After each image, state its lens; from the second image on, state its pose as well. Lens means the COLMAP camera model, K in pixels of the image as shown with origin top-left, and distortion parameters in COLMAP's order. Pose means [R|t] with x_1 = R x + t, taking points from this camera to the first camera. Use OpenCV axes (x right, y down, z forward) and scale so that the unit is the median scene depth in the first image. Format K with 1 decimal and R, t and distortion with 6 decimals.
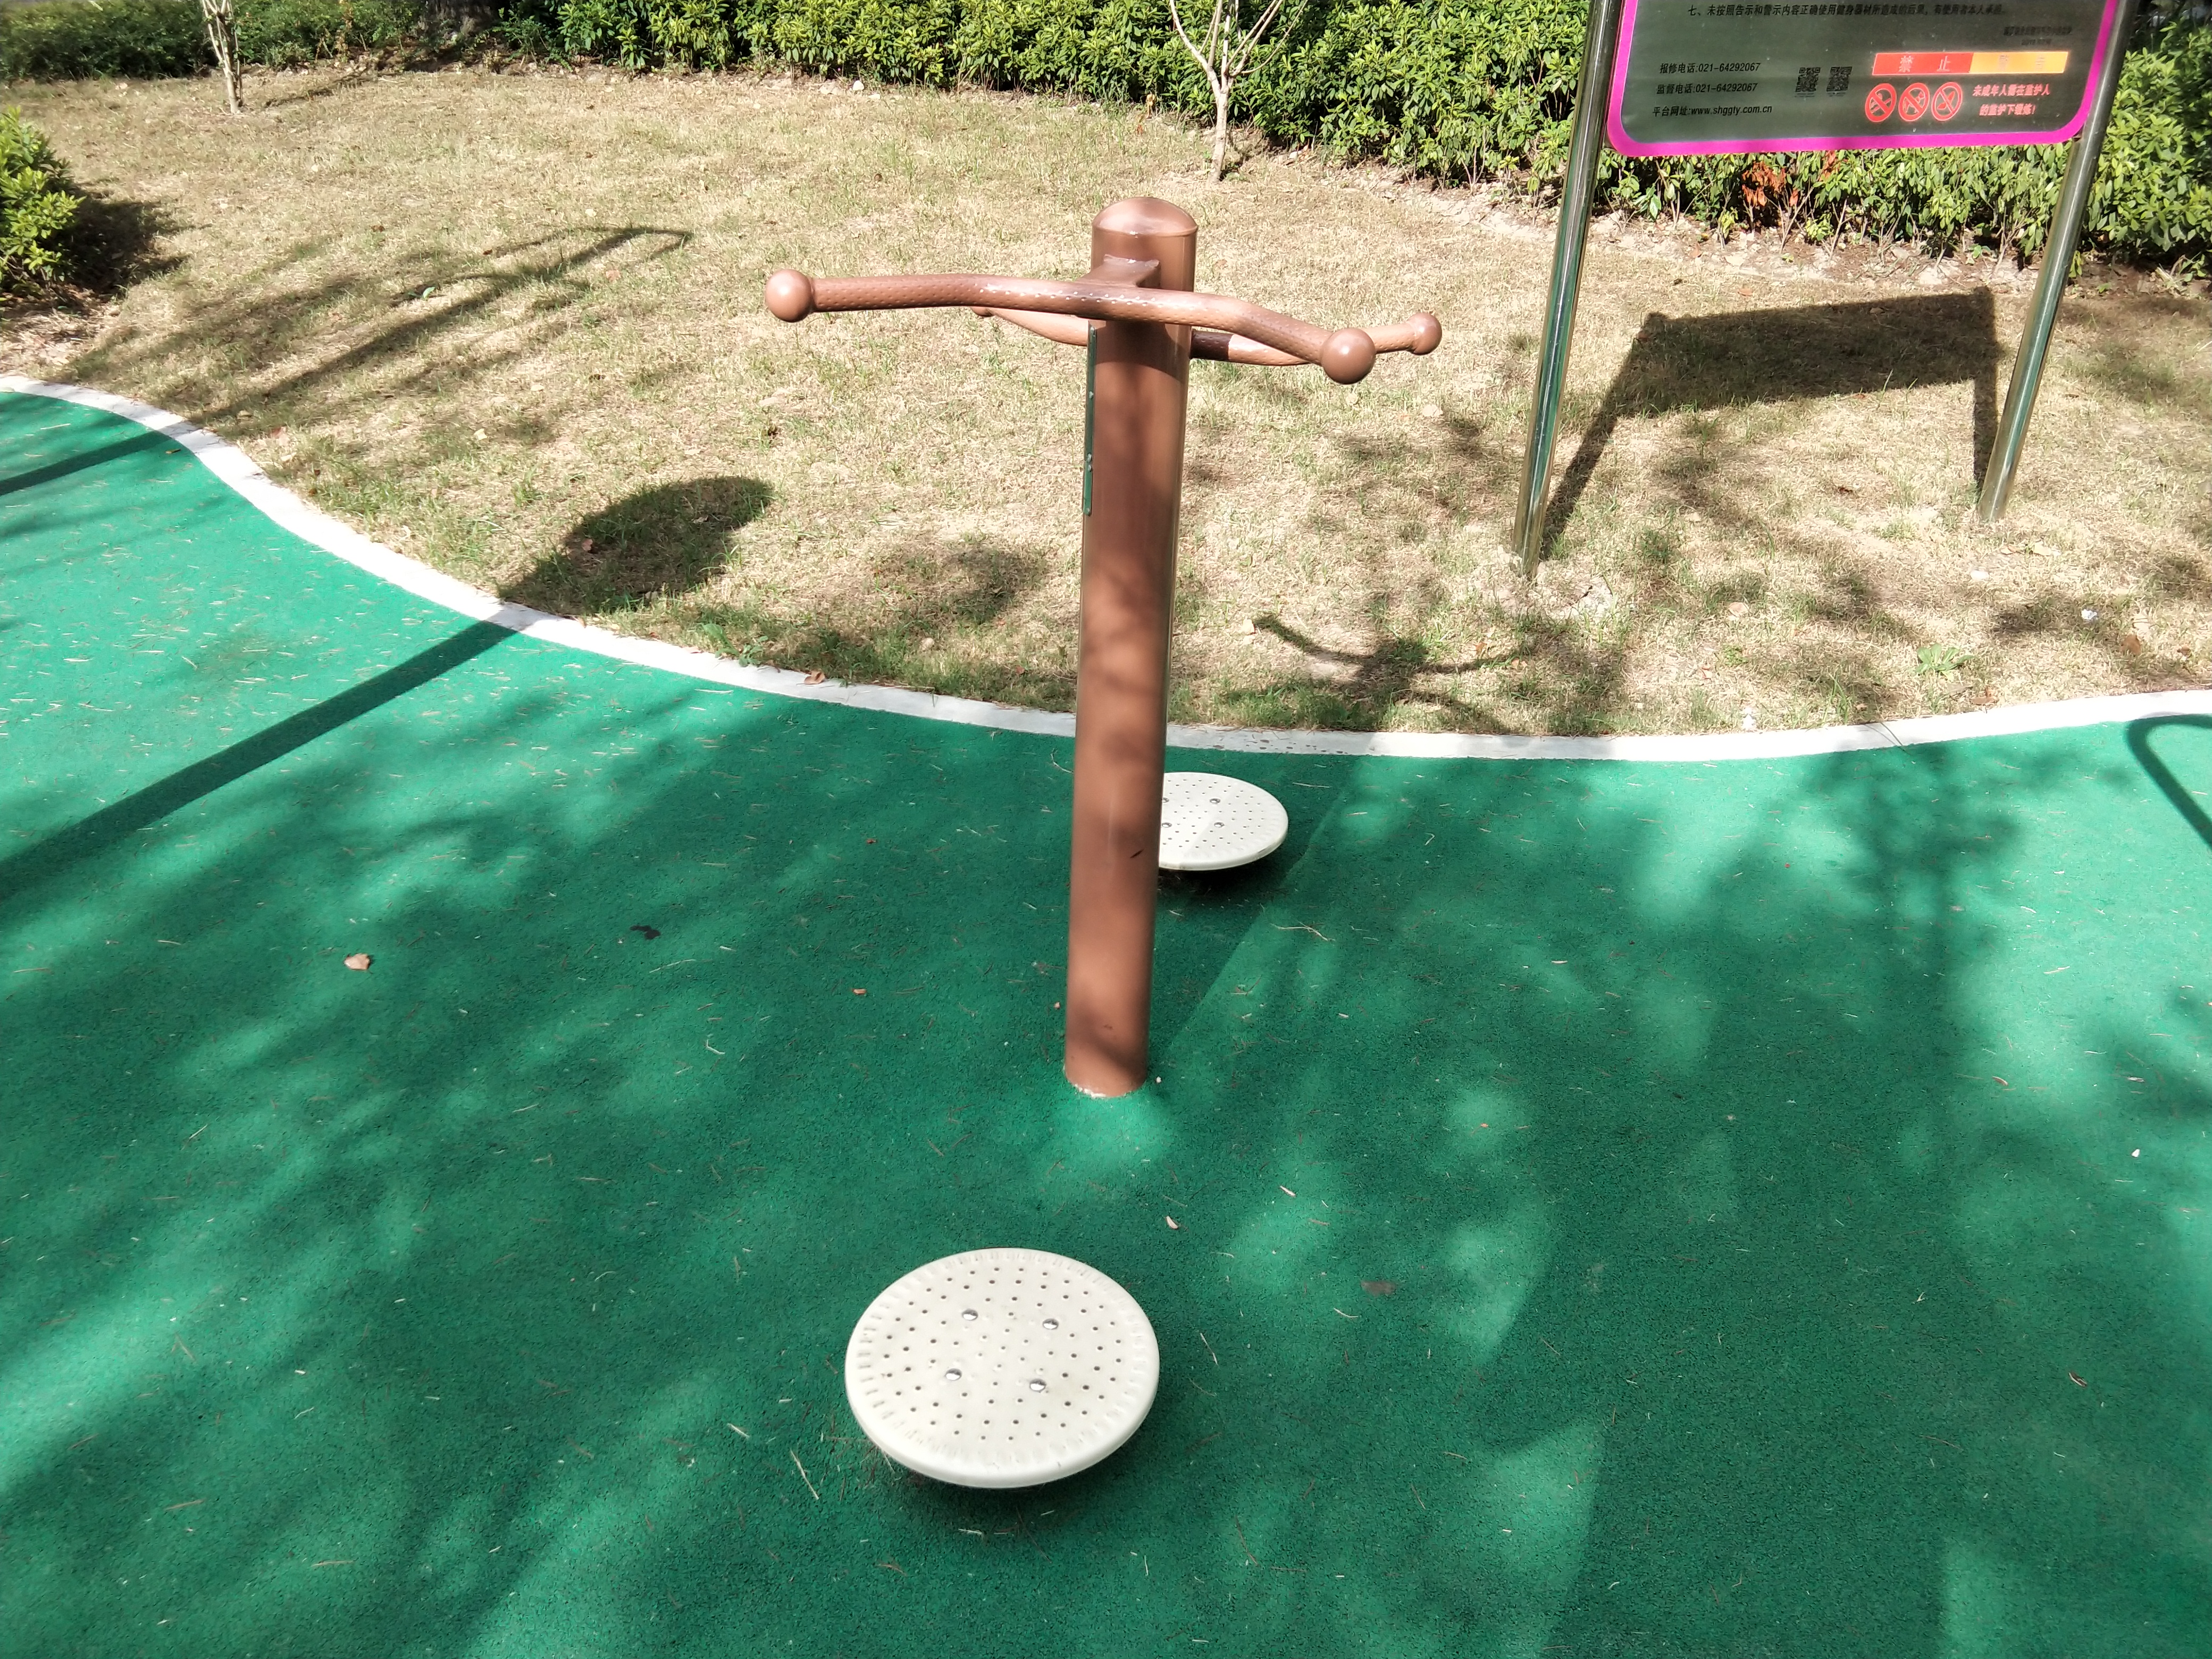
lens RADIAL K [[1766.9, 0, 1101.6], [0, 1766.9, 778.8], [0, 0, 1]] dist [0.080157, -0.111040]
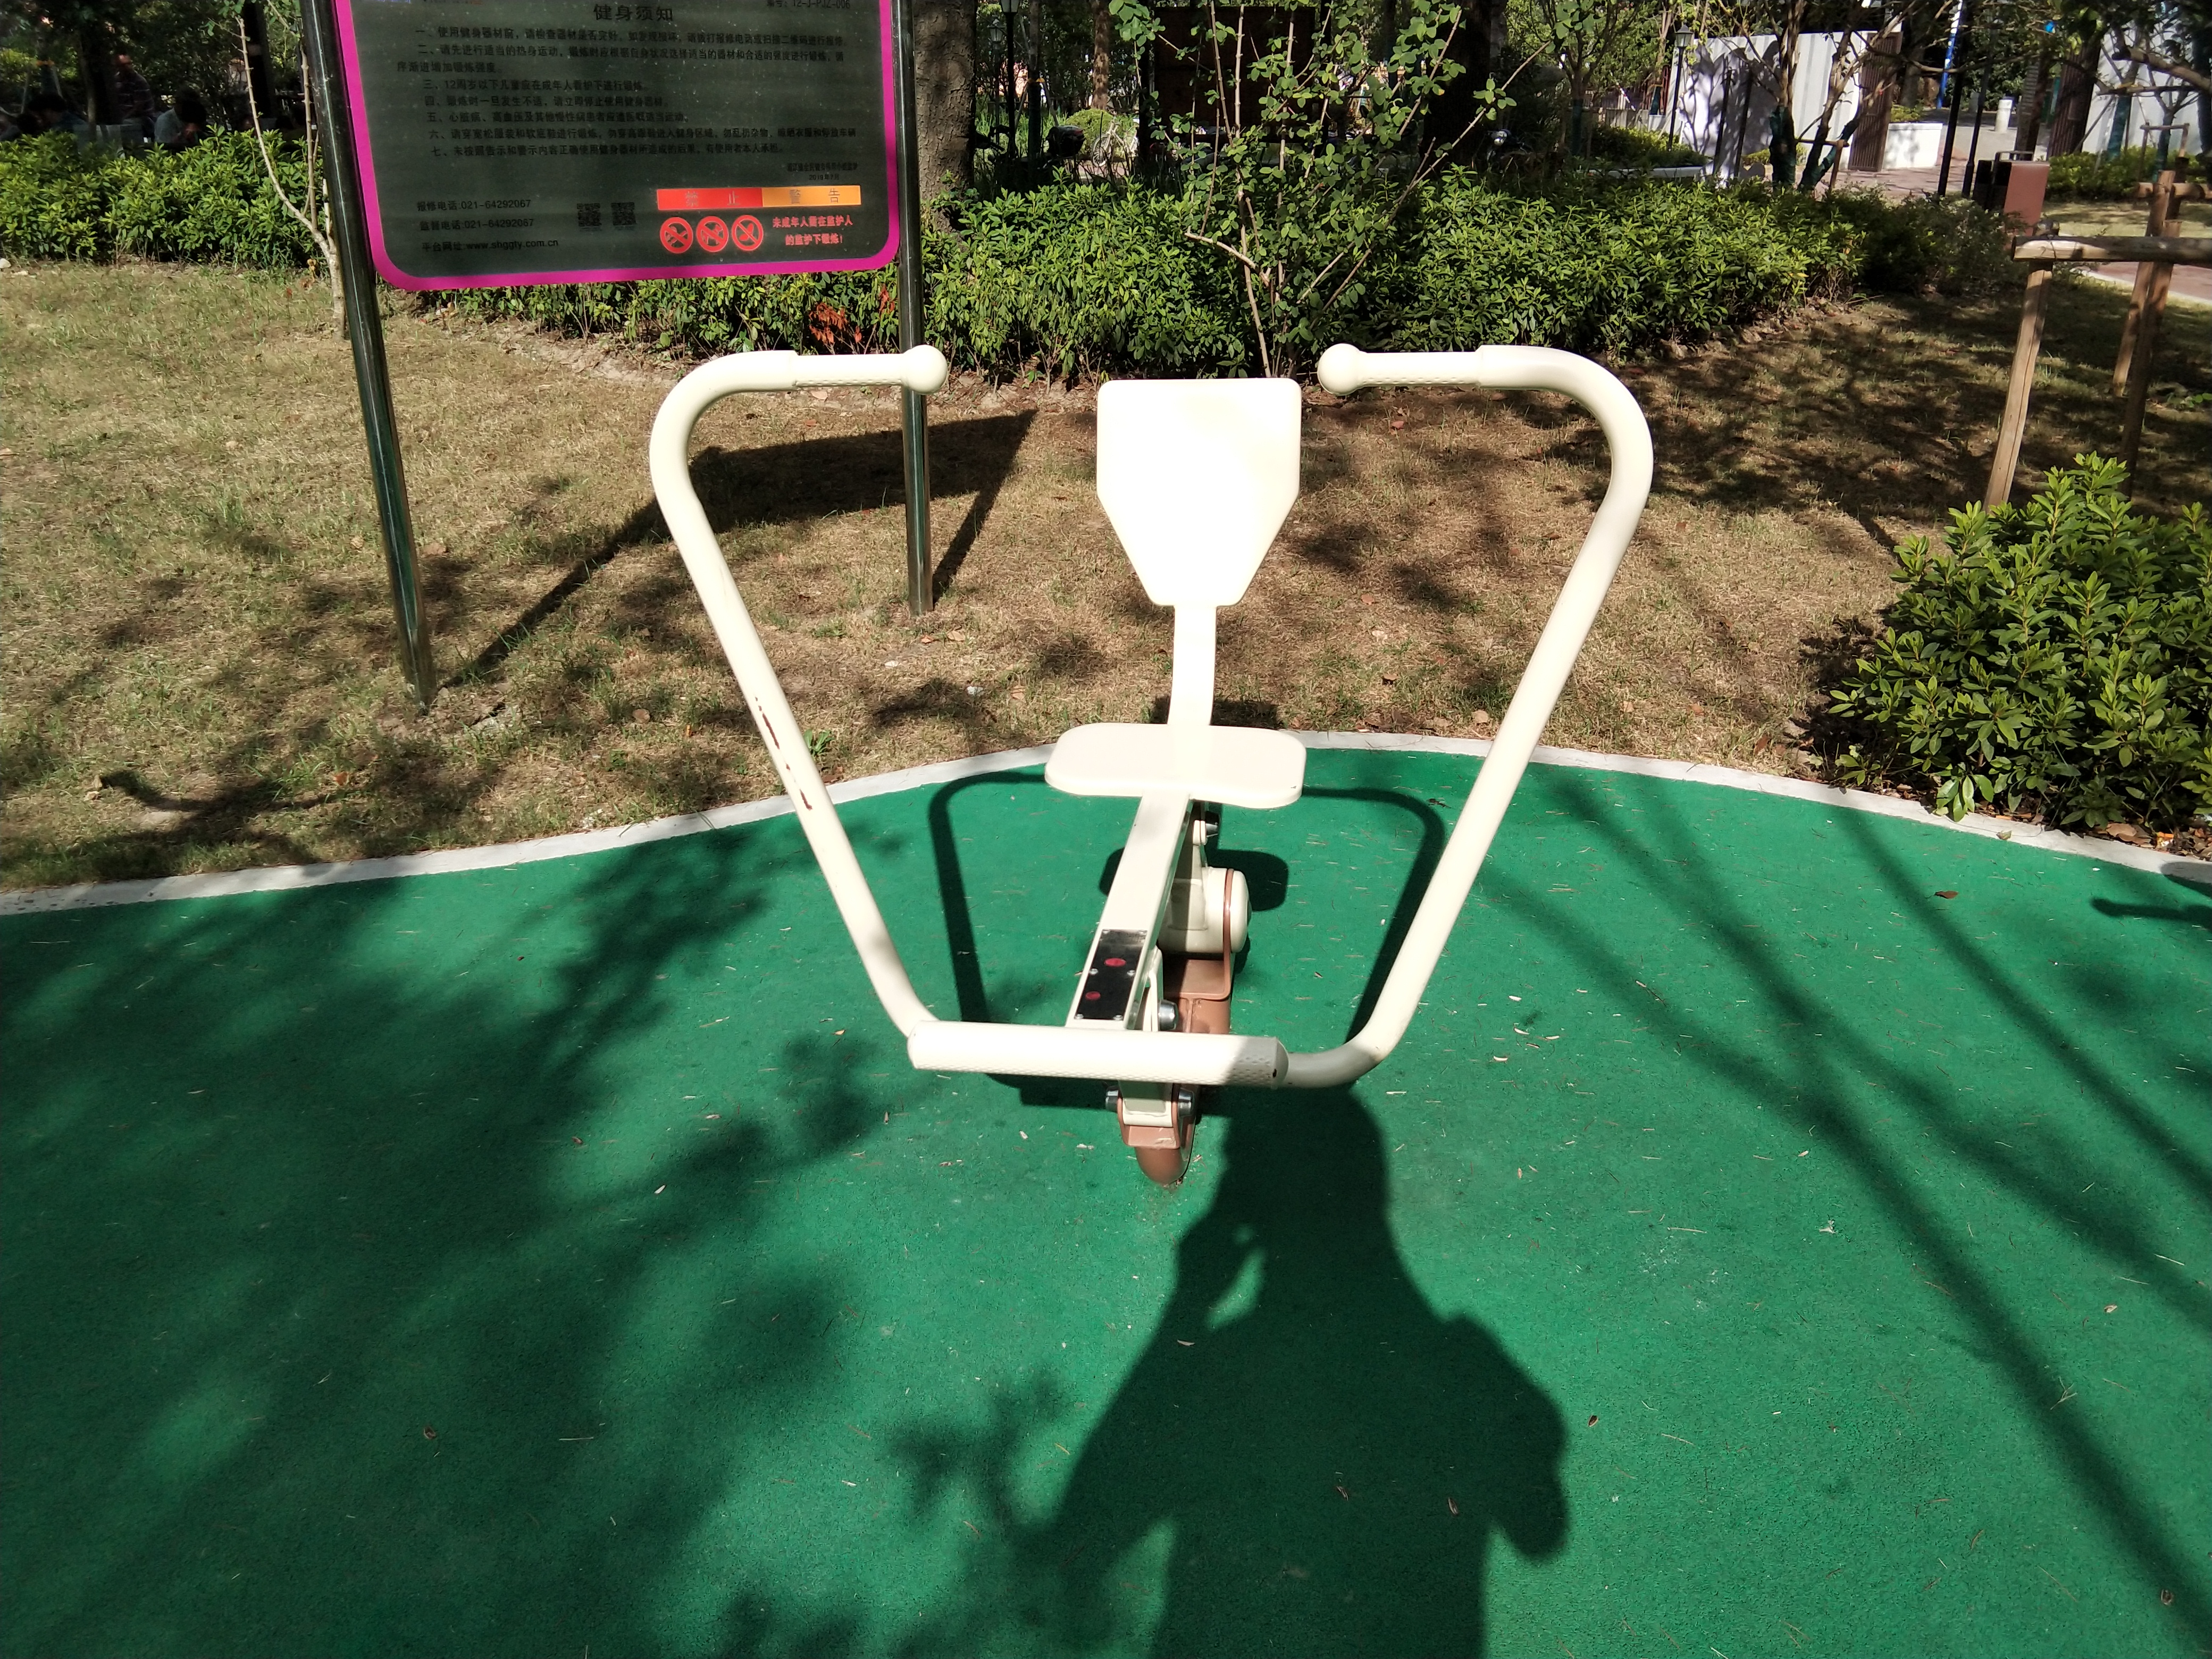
lens RADIAL K [[1766.9, 0, 1101.6], [0, 1766.9, 778.8], [0, 0, 1]] dist [0.080157, -0.111040]
pose [[0.966936, -0.102961, 0.233309, 0.269672], [0.122787, 0.989812, -0.072076, 0.033239], [-0.223511, 0.098340, 0.969728, -0.034611]]
